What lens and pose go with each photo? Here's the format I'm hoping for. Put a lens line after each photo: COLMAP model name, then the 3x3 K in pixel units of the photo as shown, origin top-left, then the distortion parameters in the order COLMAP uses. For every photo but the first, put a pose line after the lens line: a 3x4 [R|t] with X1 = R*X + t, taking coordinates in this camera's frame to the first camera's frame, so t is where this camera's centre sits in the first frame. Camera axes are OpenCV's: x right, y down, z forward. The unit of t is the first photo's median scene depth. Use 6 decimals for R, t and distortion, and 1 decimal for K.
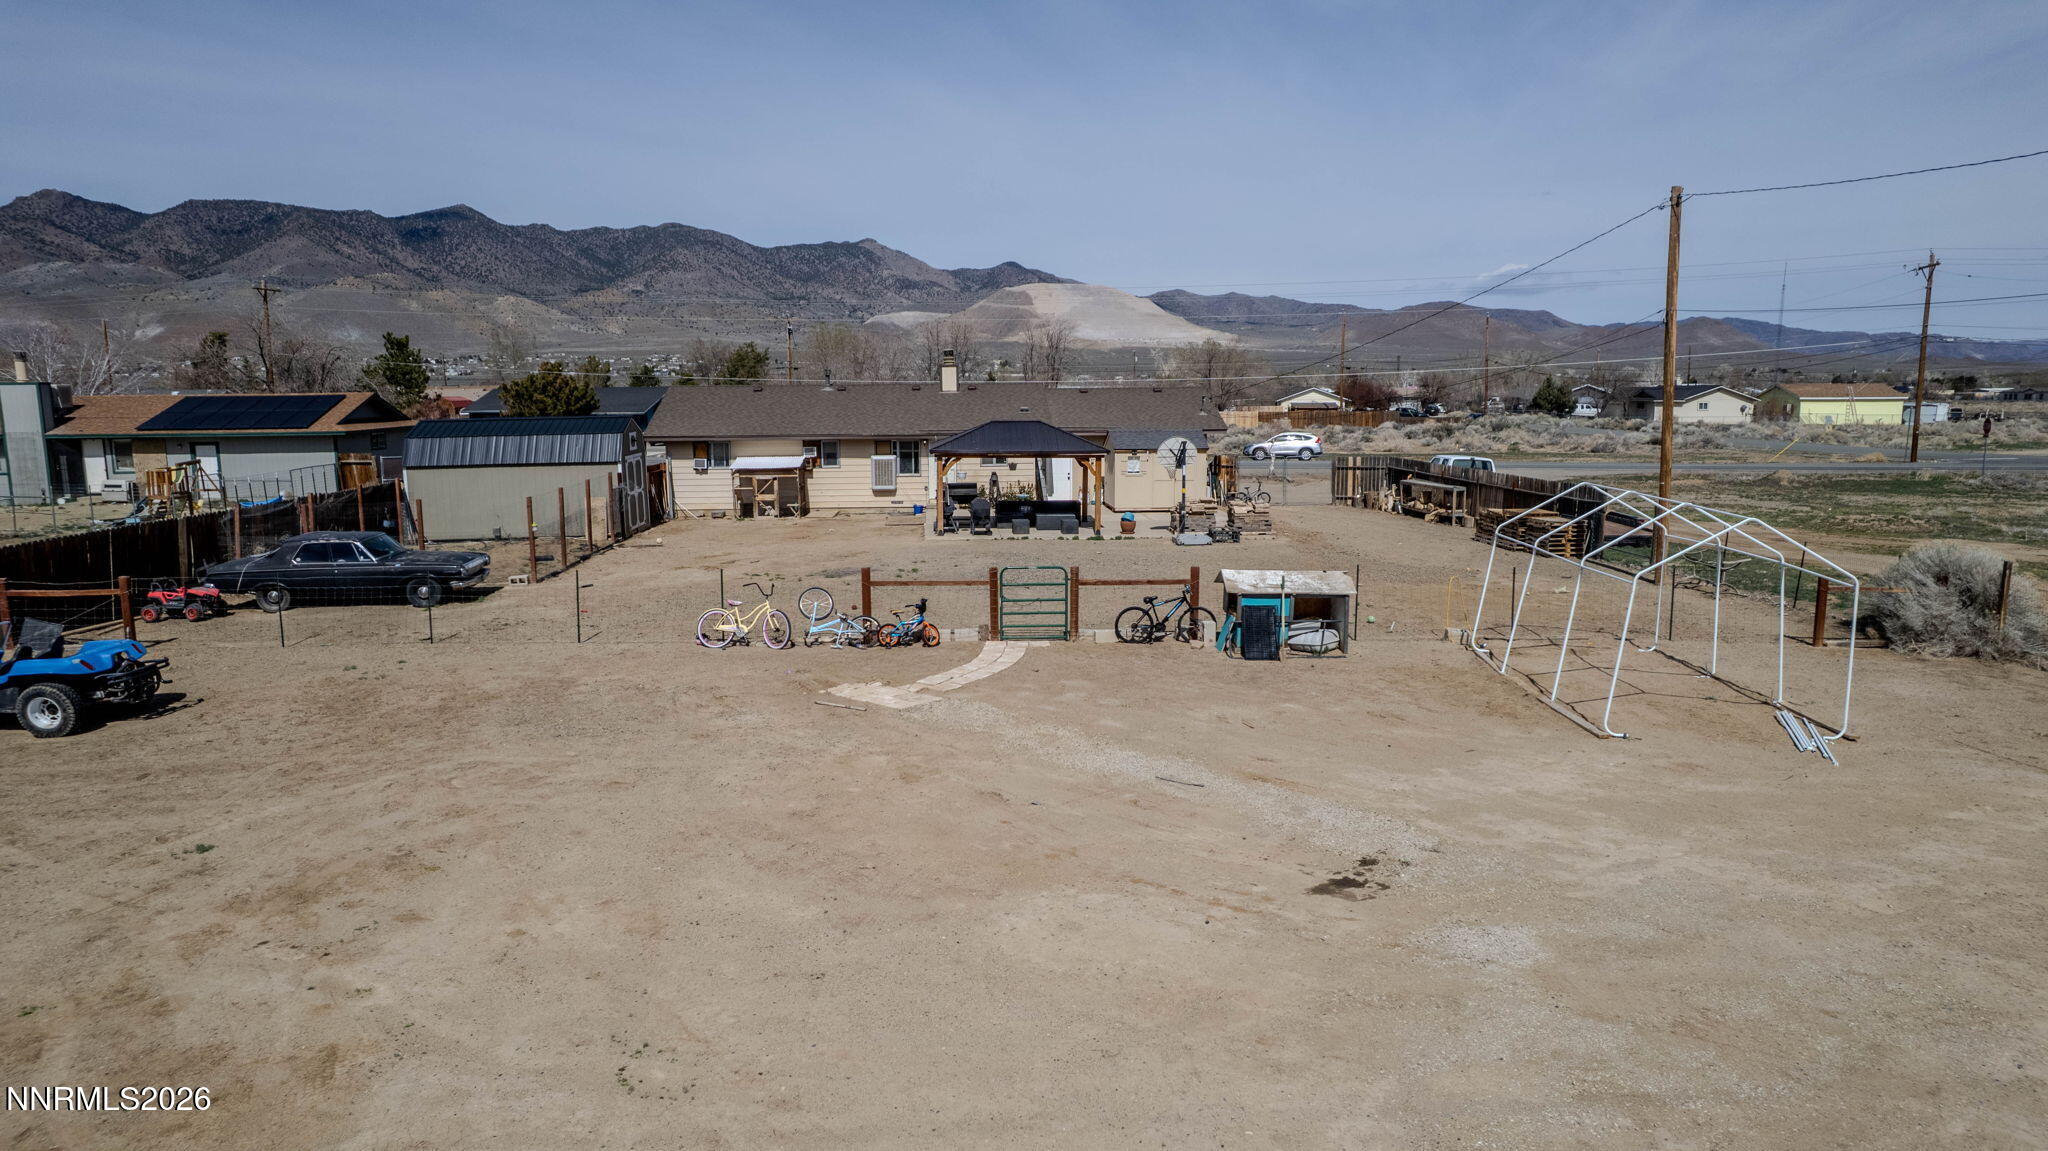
lens RADIAL K [[1315.1, 0, 1023.0], [0, 1315.1, 587.7], [0, 0, 1]] dist [-0.077684, 0.075900]
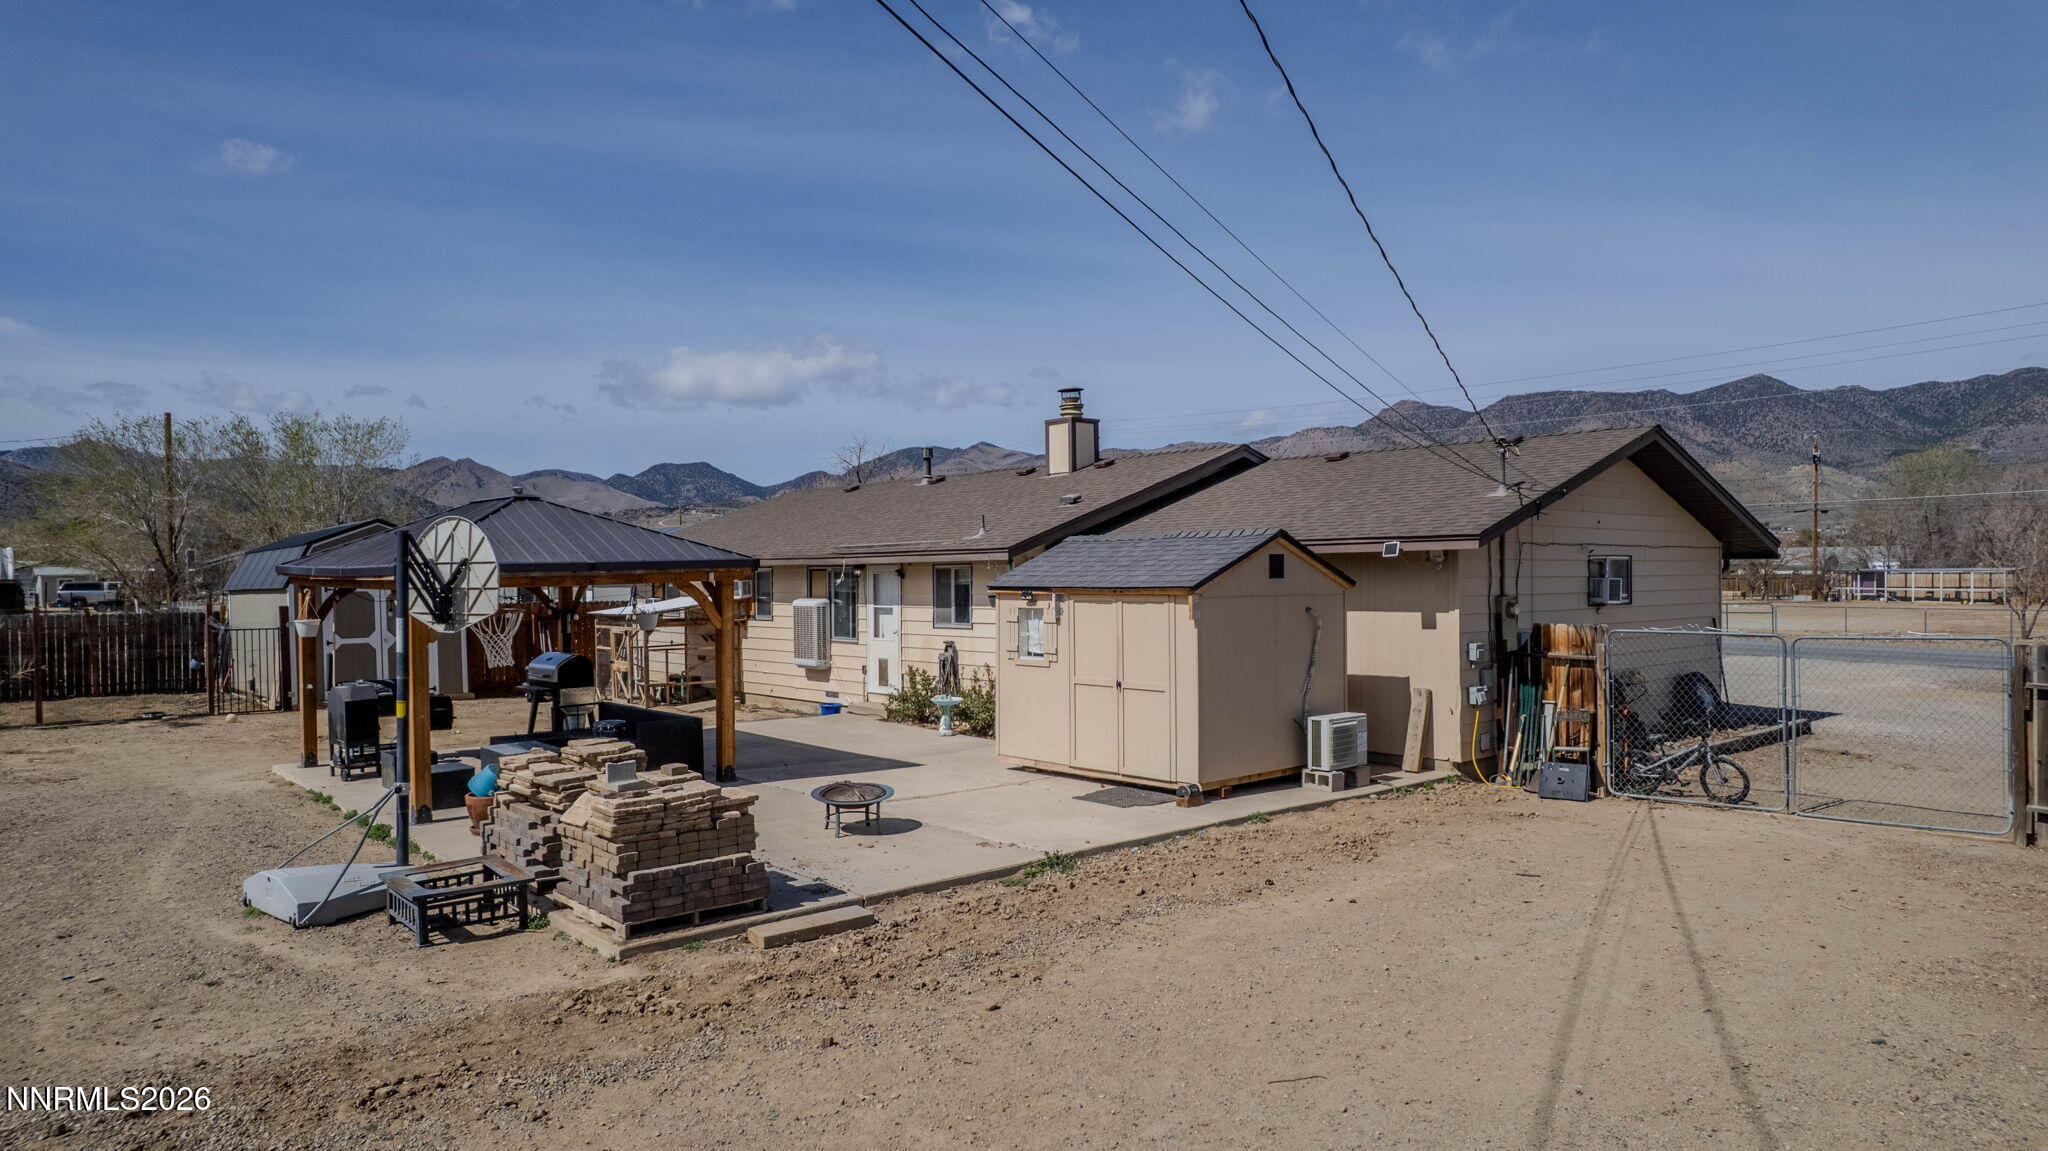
lens RADIAL K [[1315.1, 0, 1023.0], [0, 1315.1, 587.7], [0, 0, 1]] dist [-0.077684, 0.075900]
pose [[0.605598, 0.009793, -0.795710, 0.339987], [-0.115722, 0.990379, -0.075884, -0.076184], [0.787311, 0.138037, 0.600905, 0.762318]]
